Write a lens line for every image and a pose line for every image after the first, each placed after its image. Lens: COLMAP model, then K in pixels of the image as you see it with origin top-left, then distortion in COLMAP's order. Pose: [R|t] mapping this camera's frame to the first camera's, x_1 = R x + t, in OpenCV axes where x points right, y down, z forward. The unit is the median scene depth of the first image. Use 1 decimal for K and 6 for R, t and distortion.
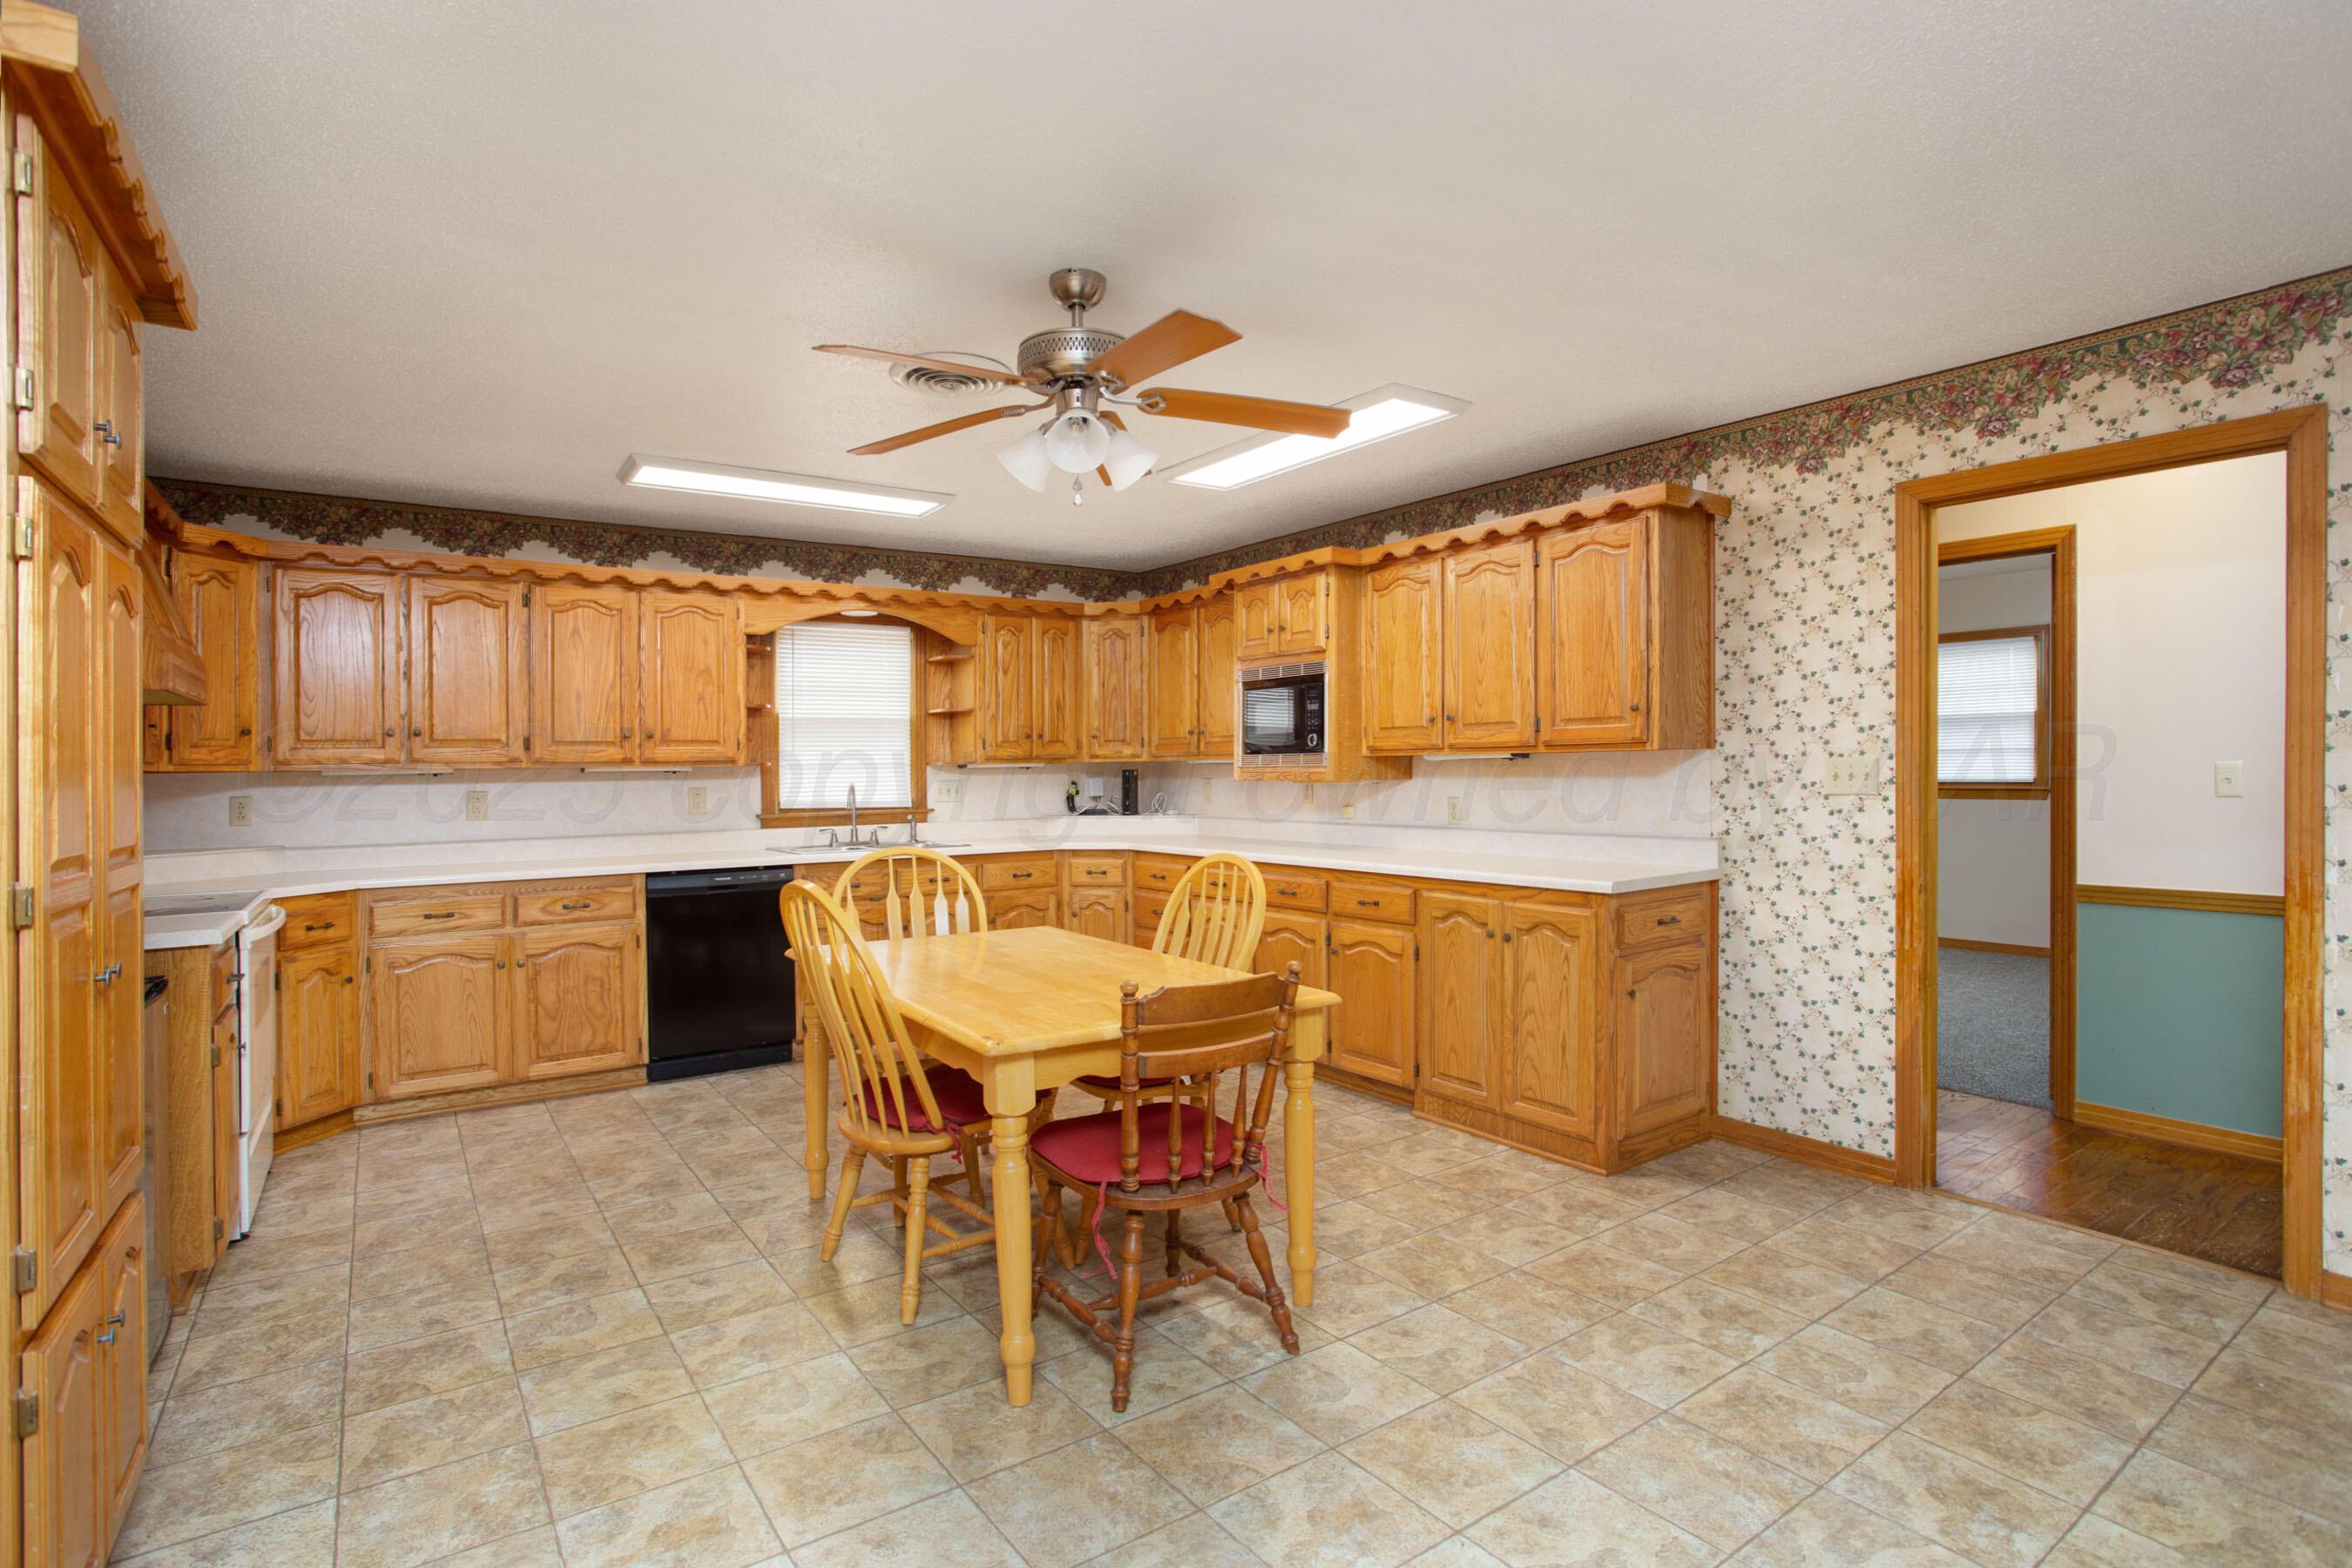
lens RADIAL K [[1137.5, 0, 1181.5], [0, 1137.5, 759.7], [0, 0, 1]] dist [-0.030729, 0.000670]
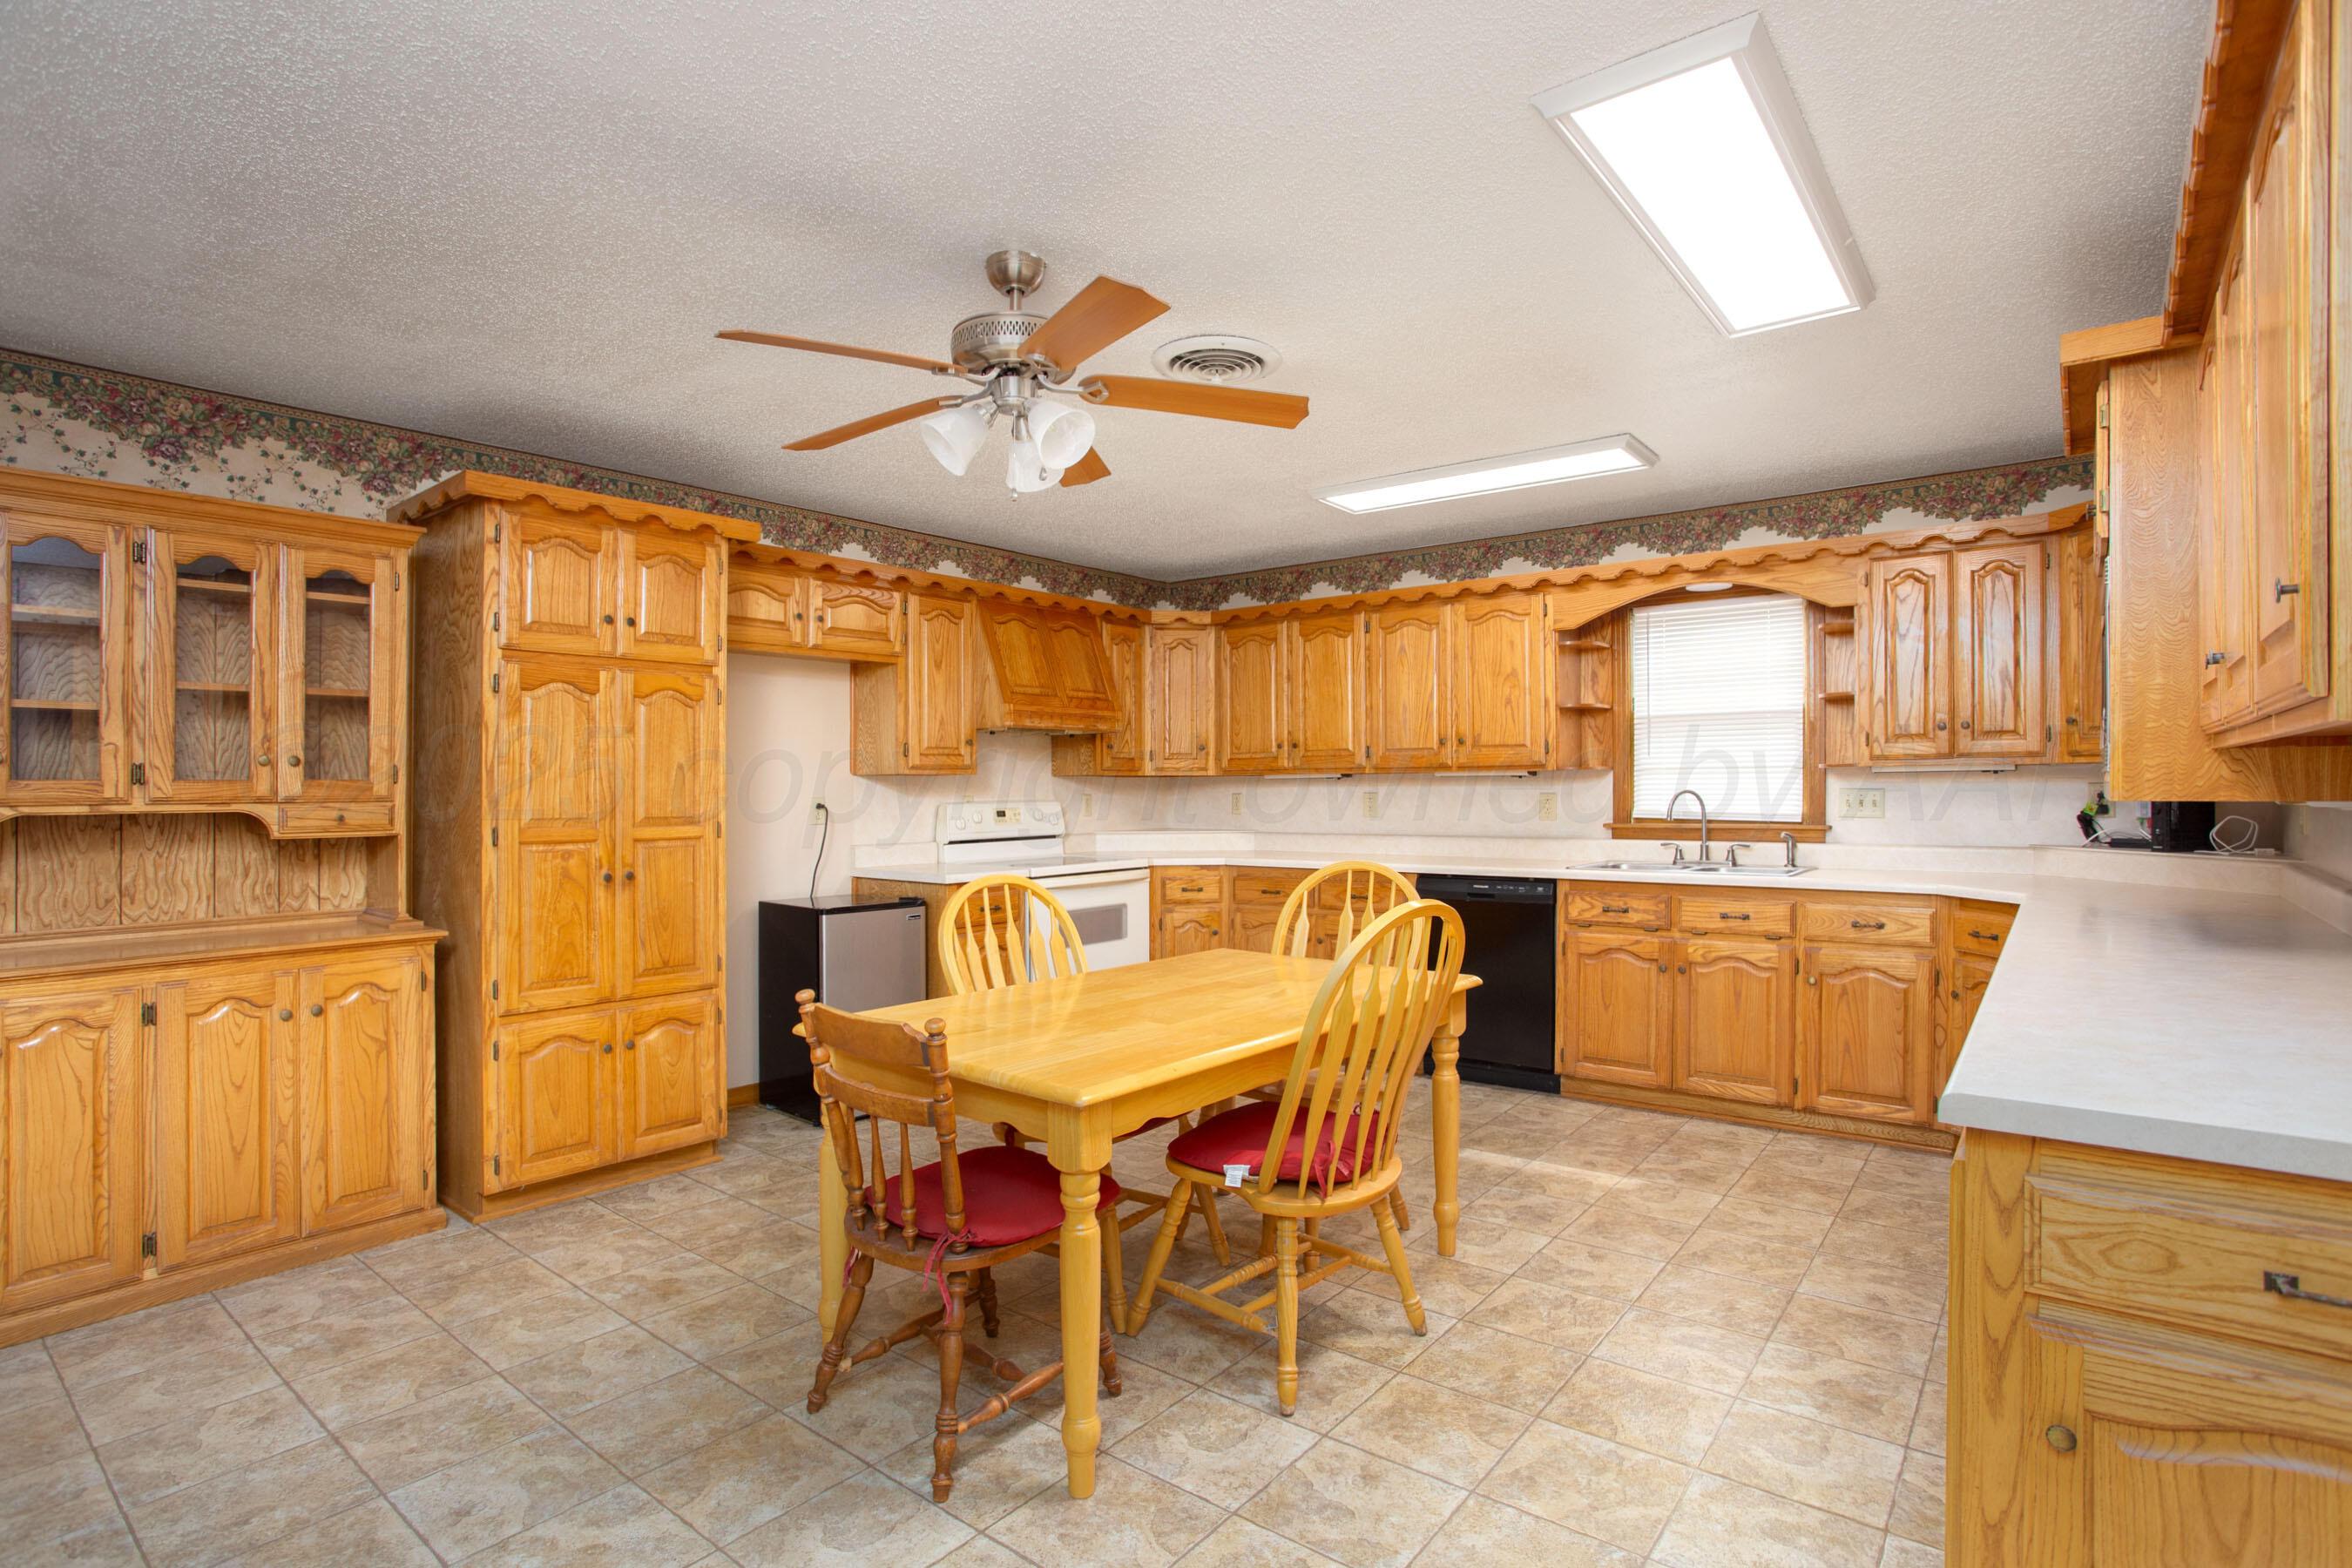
lens RADIAL K [[1137.5, 0, 1190.8], [0, 1137.5, 783.8], [0, 0, 1]] dist [-0.030729, 0.000670]
pose [[0.322059, 0.005089, -0.946706, 0.413917], [0.007104, 0.999944, 0.007792, 0.006975], [0.946693, -0.009235, 0.322005, 0.416473]]
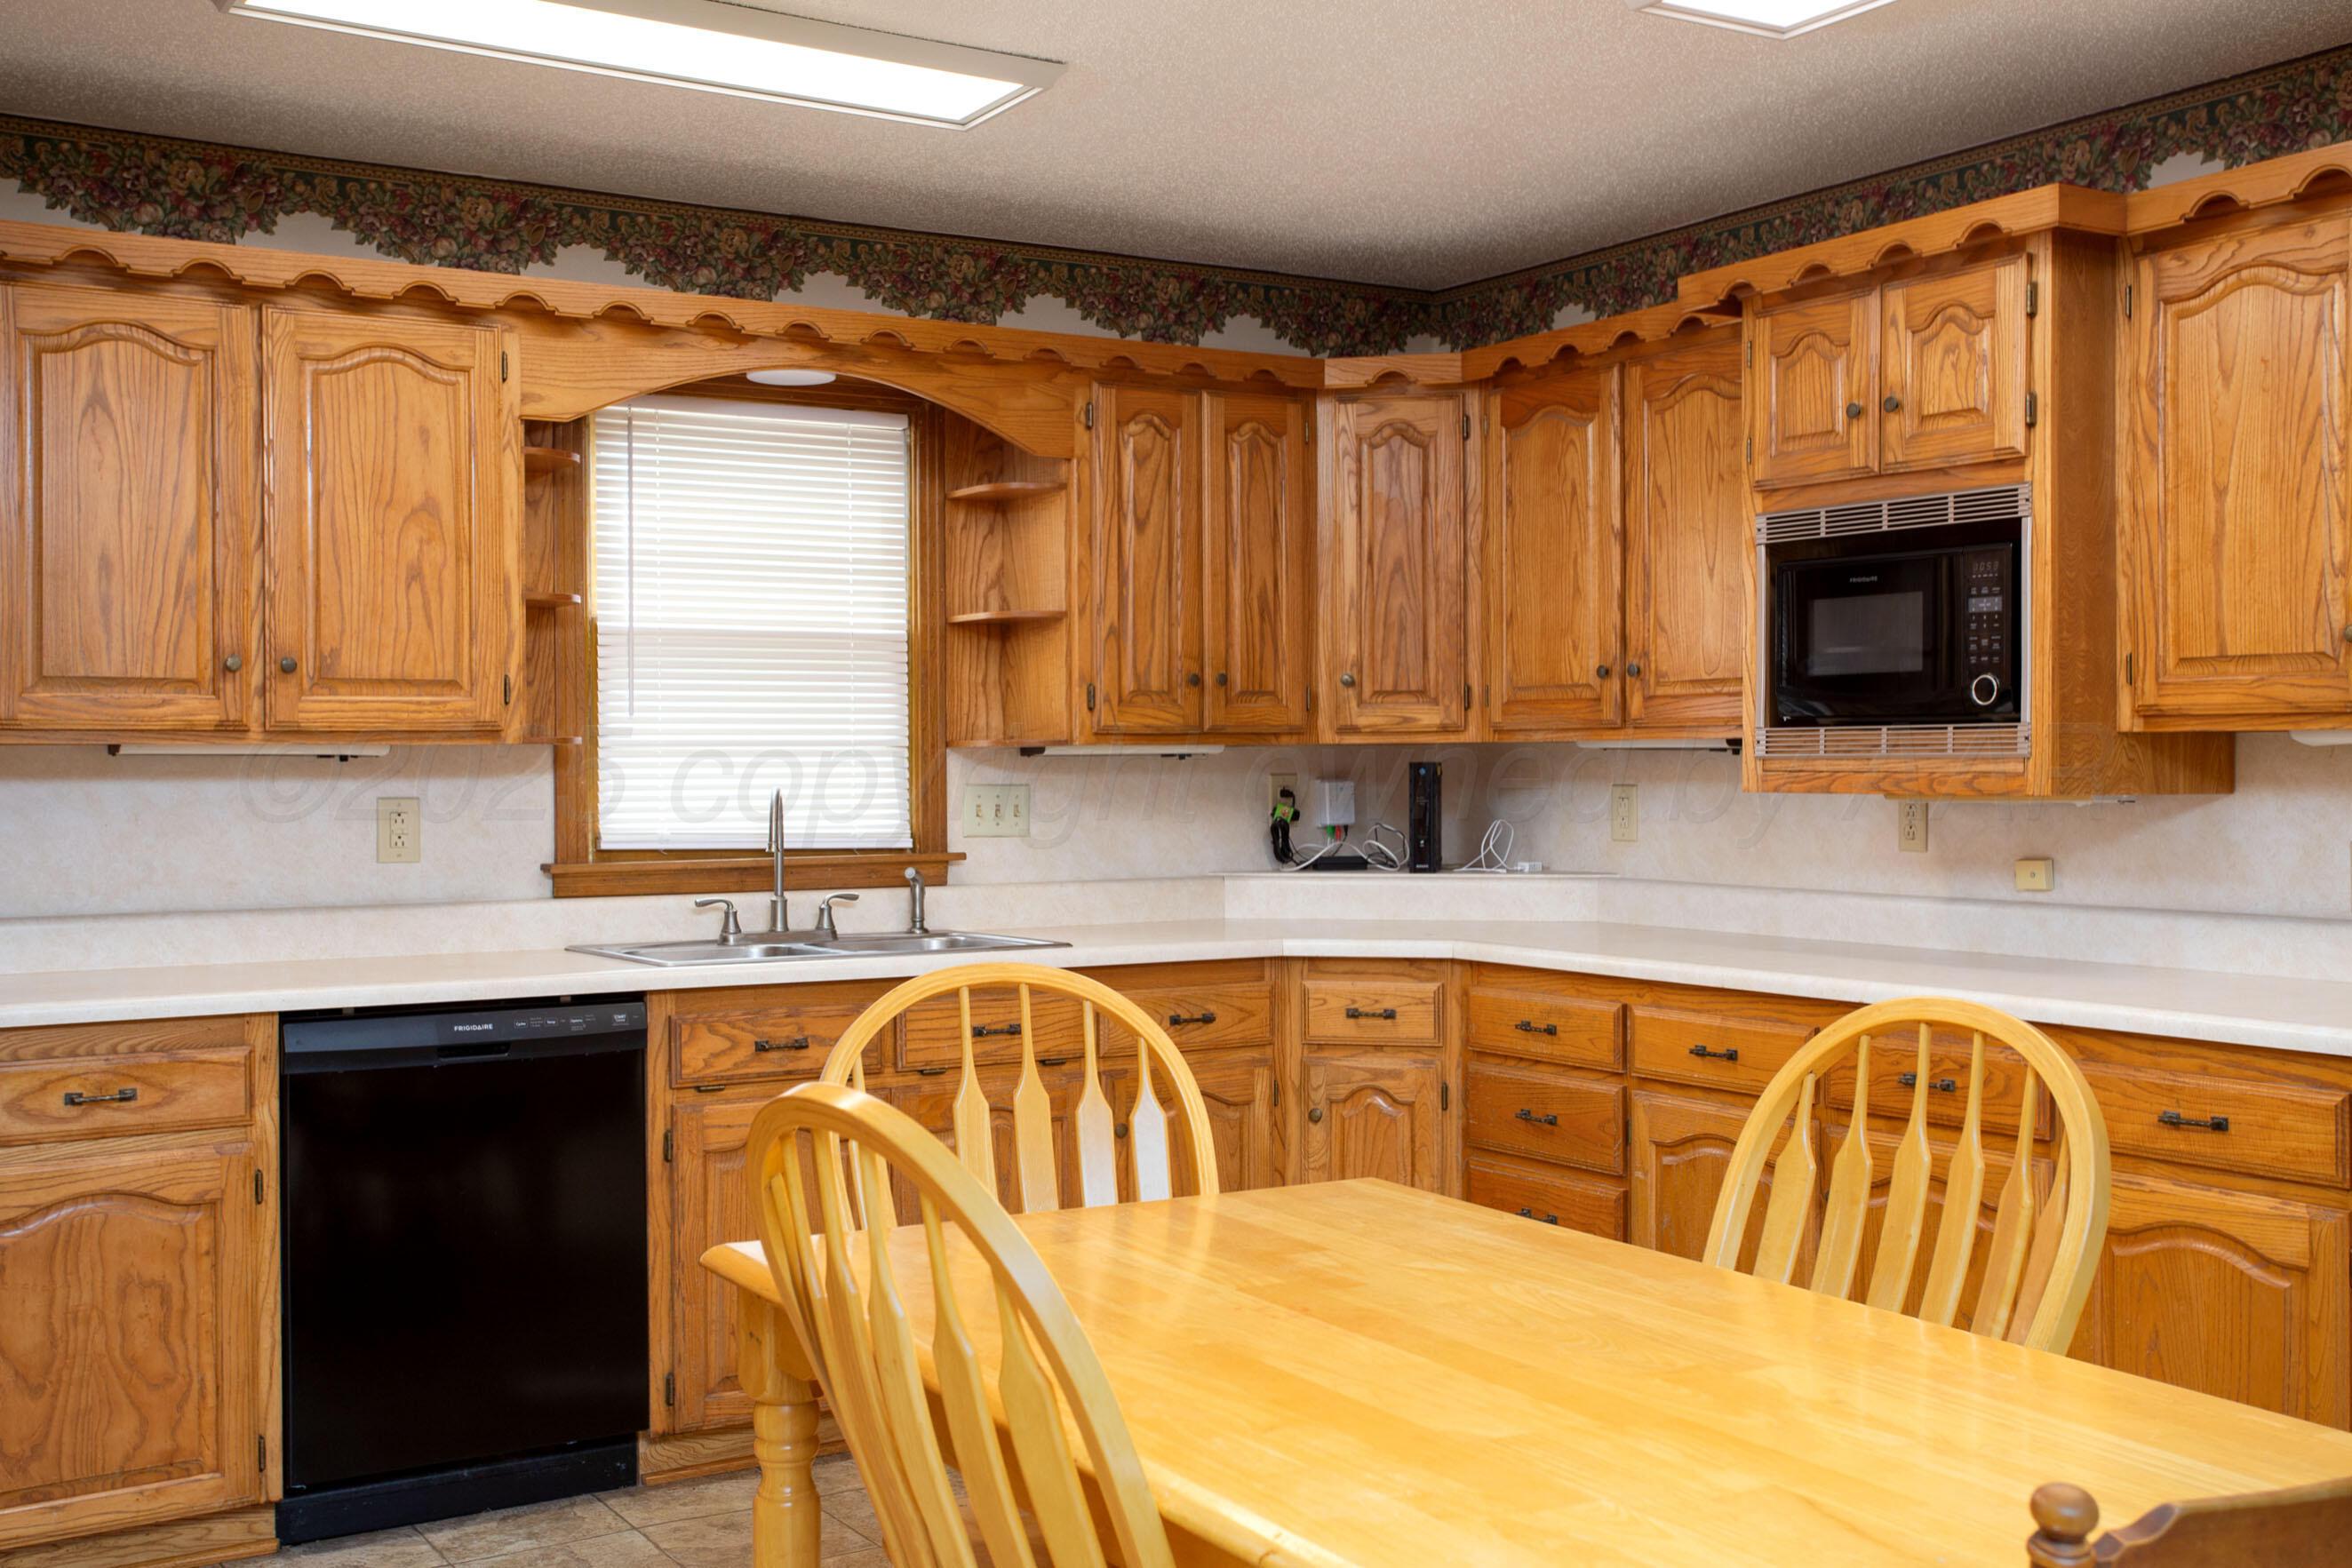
lens RADIAL K [[2433.1, 0, 1266.3], [0, 2433.1, 771.1], [0, 0, 1]] dist [0.060503, 0.000000]
pose [[0.999234, 0.008778, -0.038133, -0.087117], [-0.008353, 0.999901, 0.011291, 0.002691], [0.038228, -0.010964, 0.999209, 0.137528]]
